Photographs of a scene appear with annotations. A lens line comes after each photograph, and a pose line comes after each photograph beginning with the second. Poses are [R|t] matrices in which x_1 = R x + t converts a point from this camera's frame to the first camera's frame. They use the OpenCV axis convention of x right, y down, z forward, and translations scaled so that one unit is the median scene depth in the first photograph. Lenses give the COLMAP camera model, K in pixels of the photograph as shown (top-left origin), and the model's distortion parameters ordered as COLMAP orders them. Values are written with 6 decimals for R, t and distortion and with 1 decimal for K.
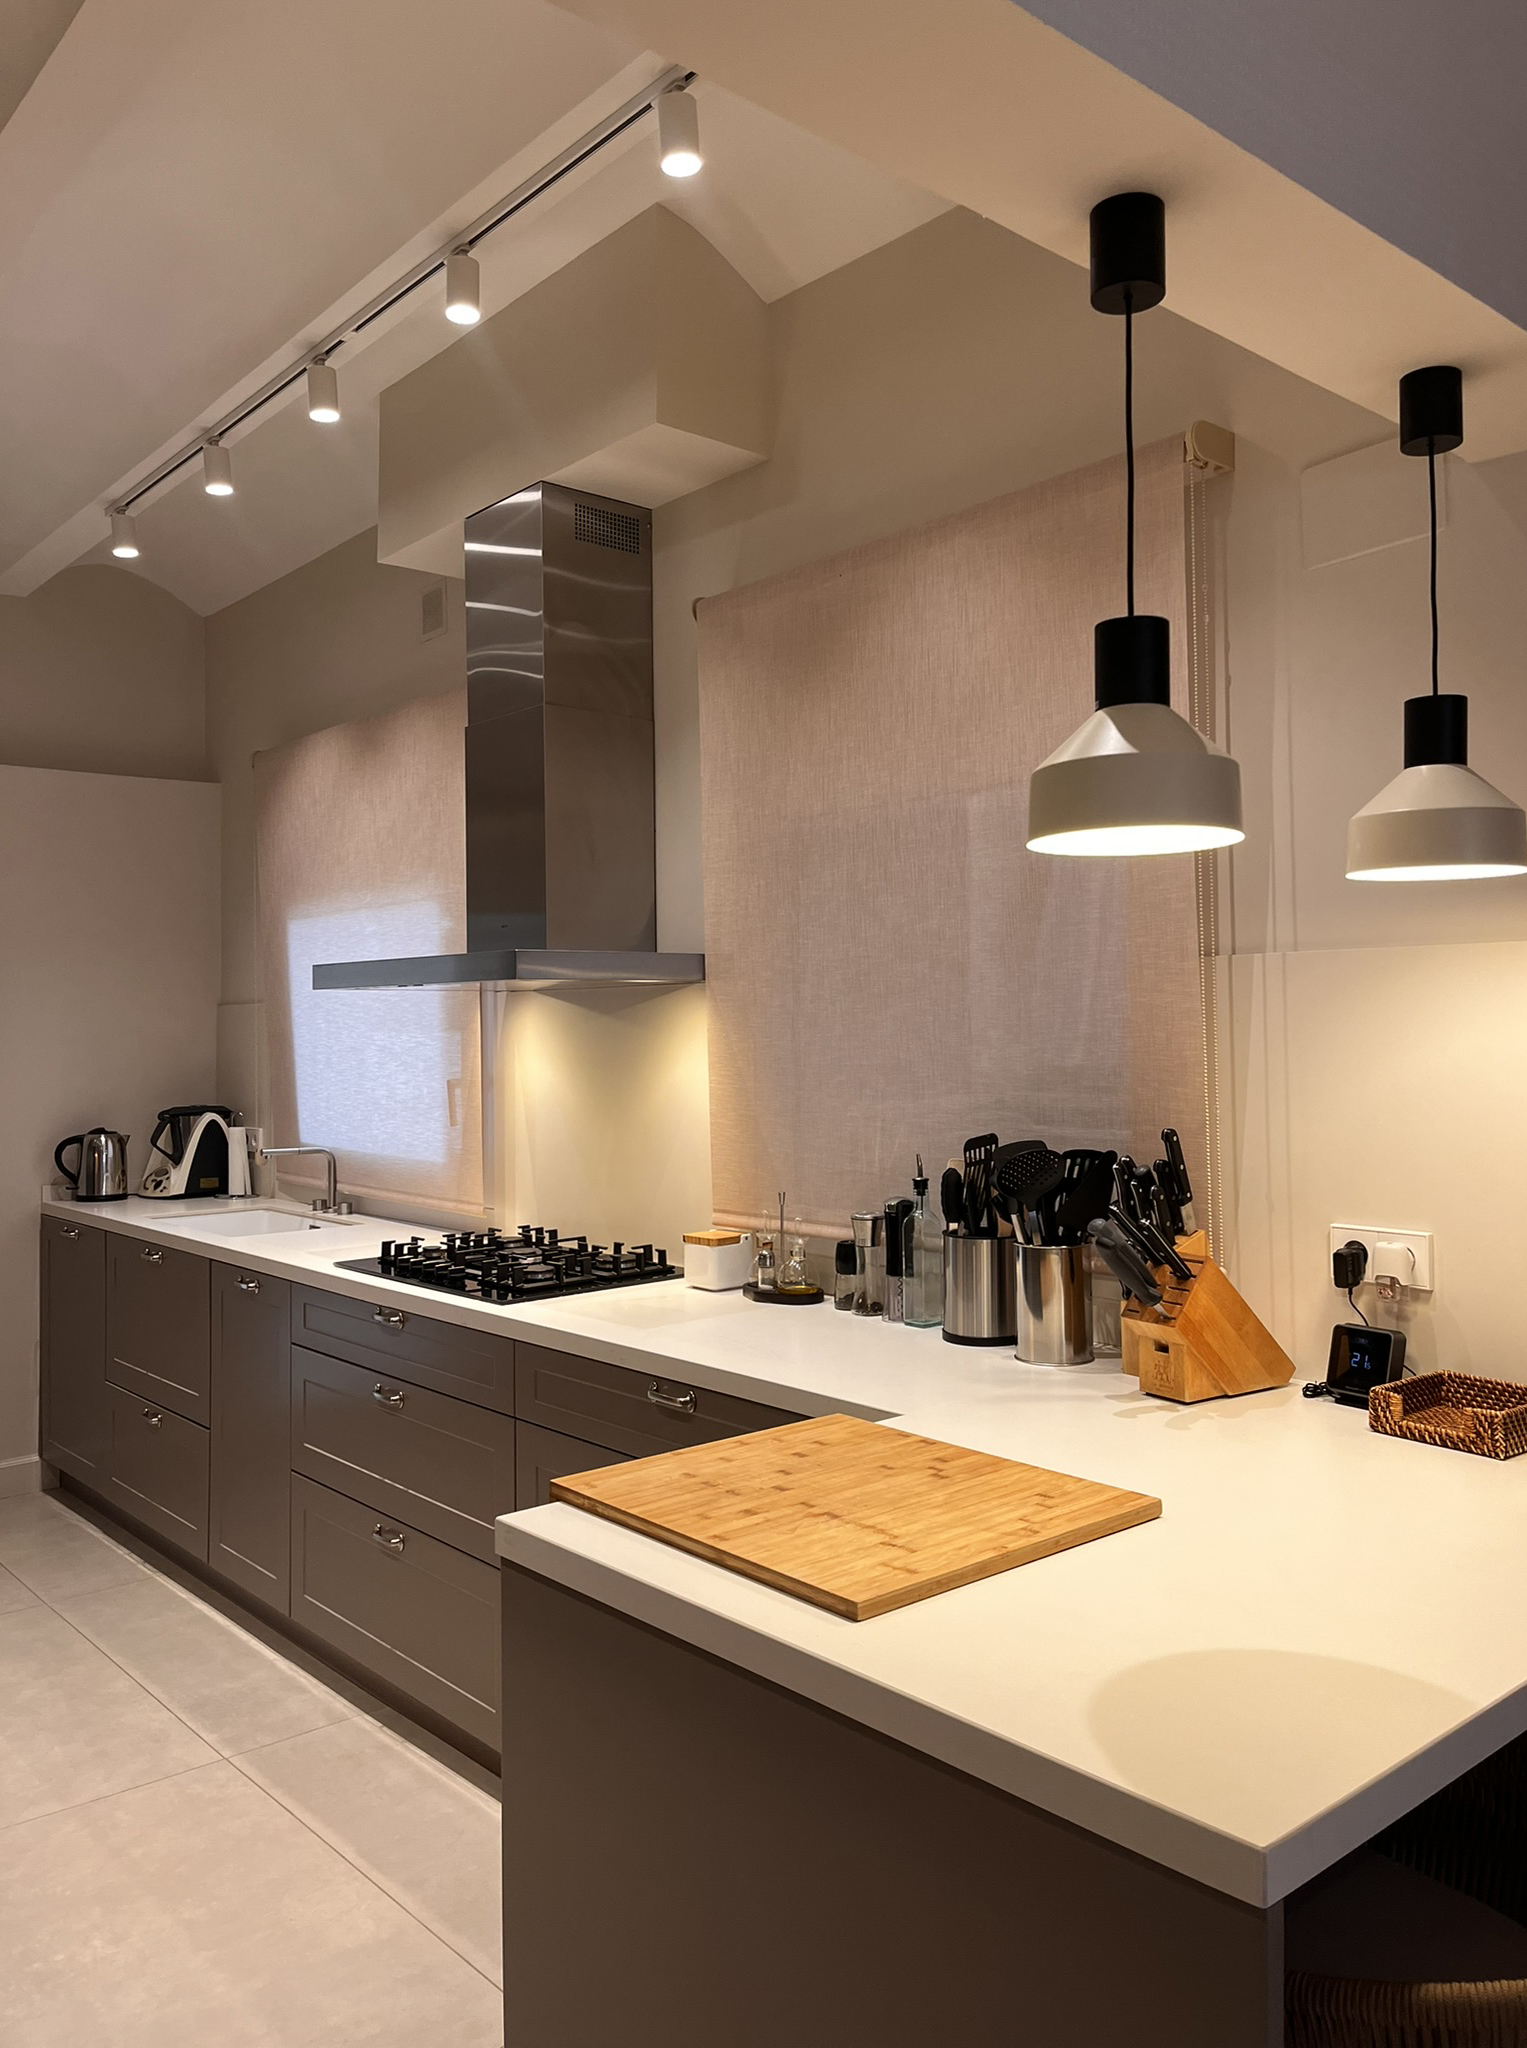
lens RADIAL K [[1573.5, 0, 765.4], [0, 1573.5, 1010.3], [0, 0, 1]] dist [0.065815, -0.066596]
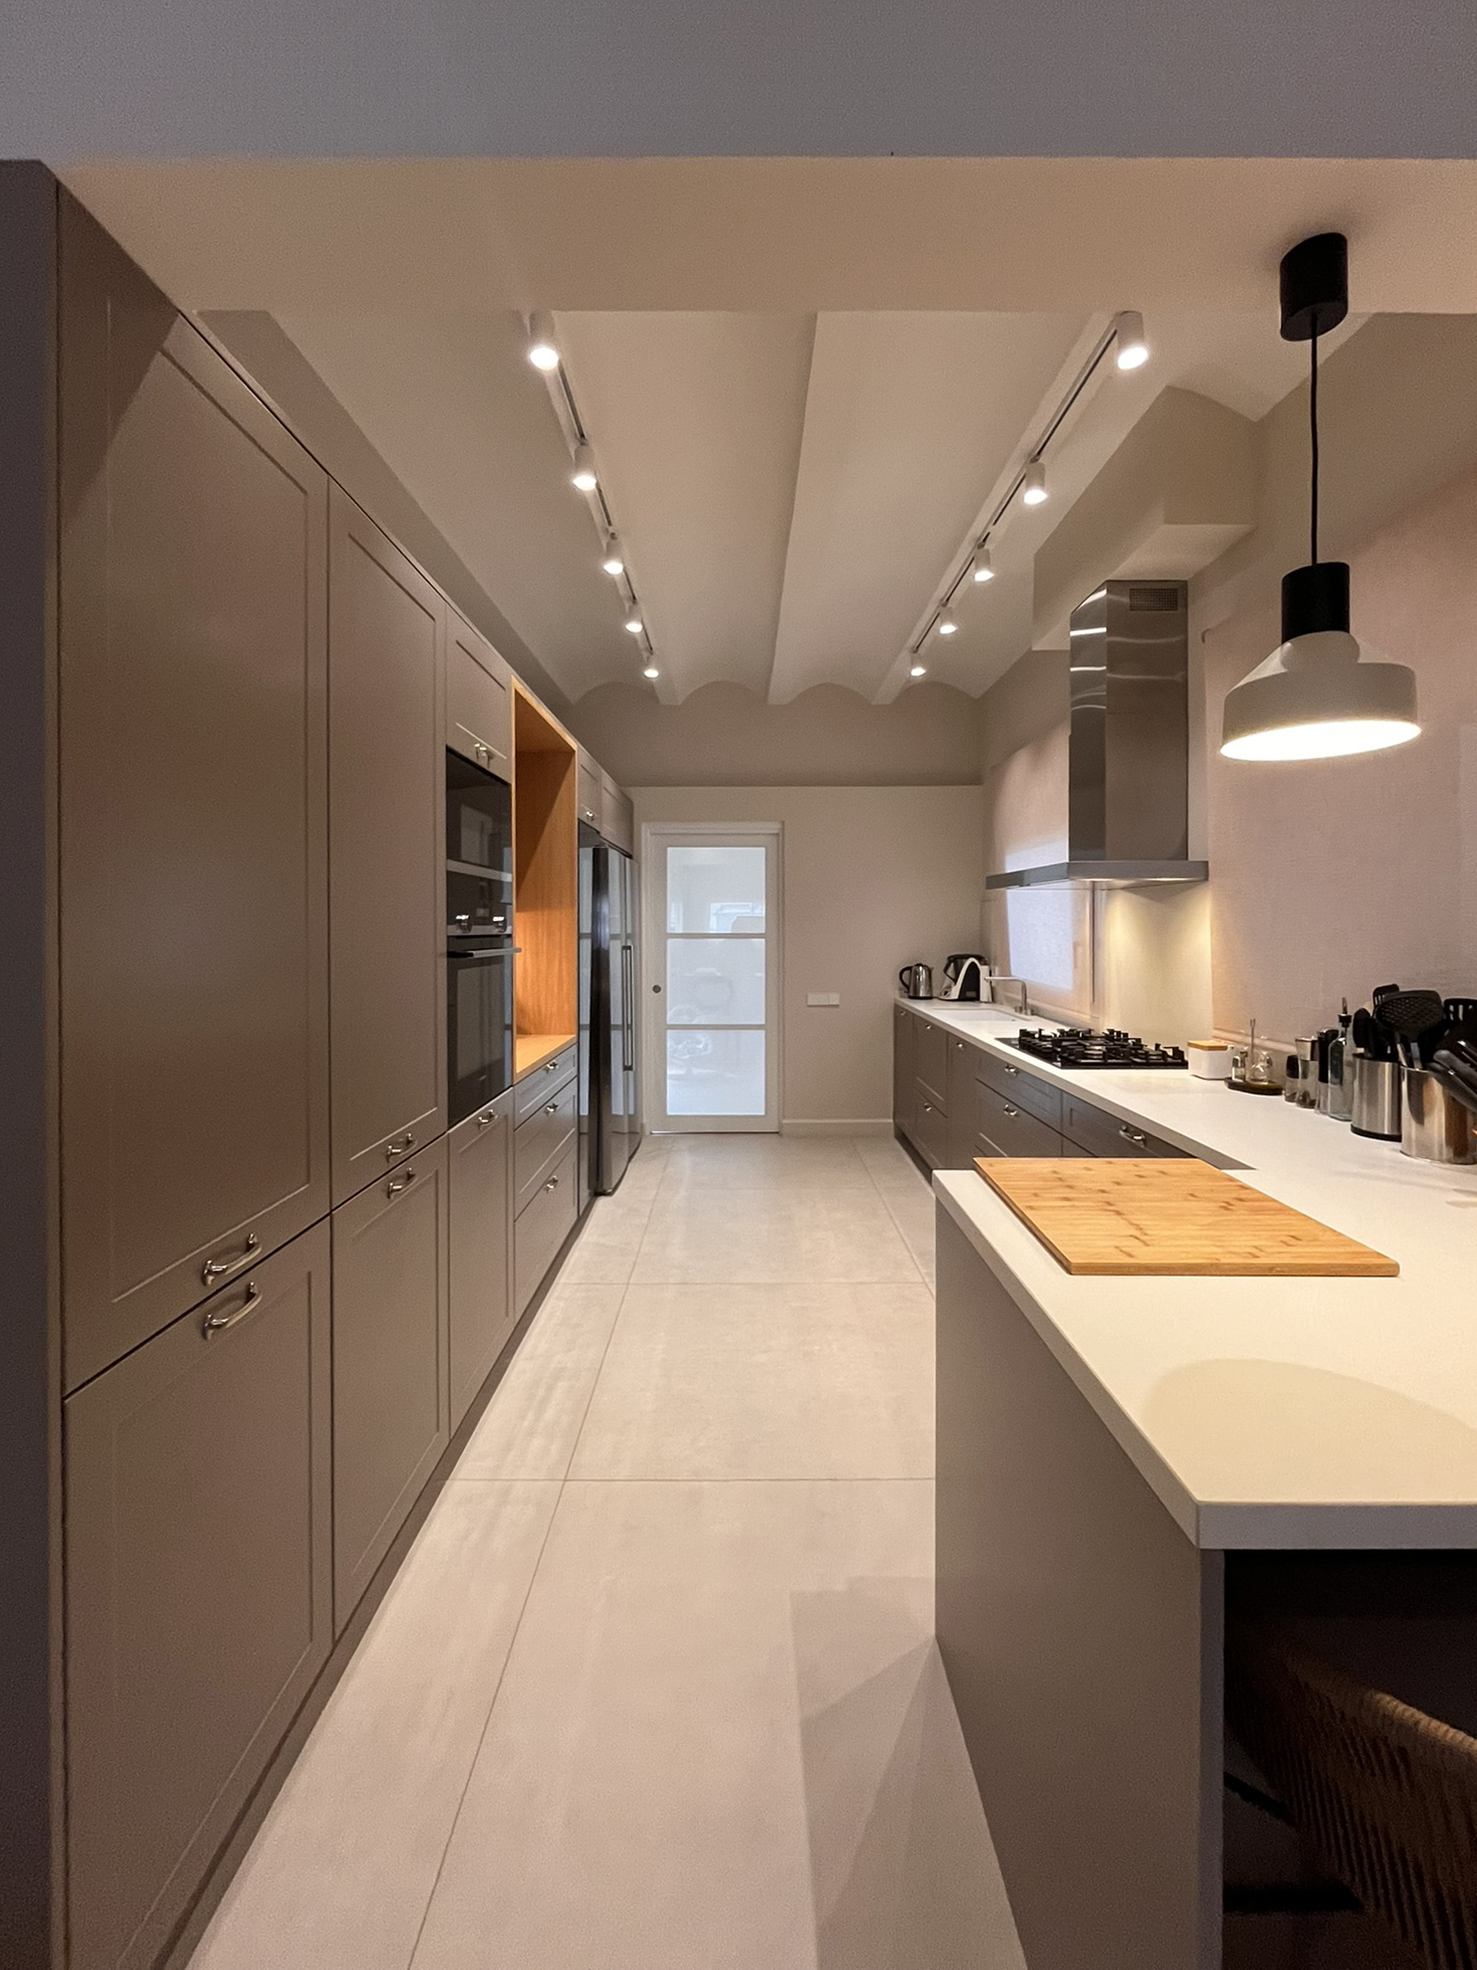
lens RADIAL K [[838.3, 0, 754.8], [0, 838.3, 928.6], [0, 0, 1]] dist [0.013203, 0.001353]
pose [[0.766682, 0.016572, -0.641813, 0.161284], [-0.005223, 0.999795, 0.019576, 0.017028], [0.642005, -0.011656, 0.766612, 0.086372]]
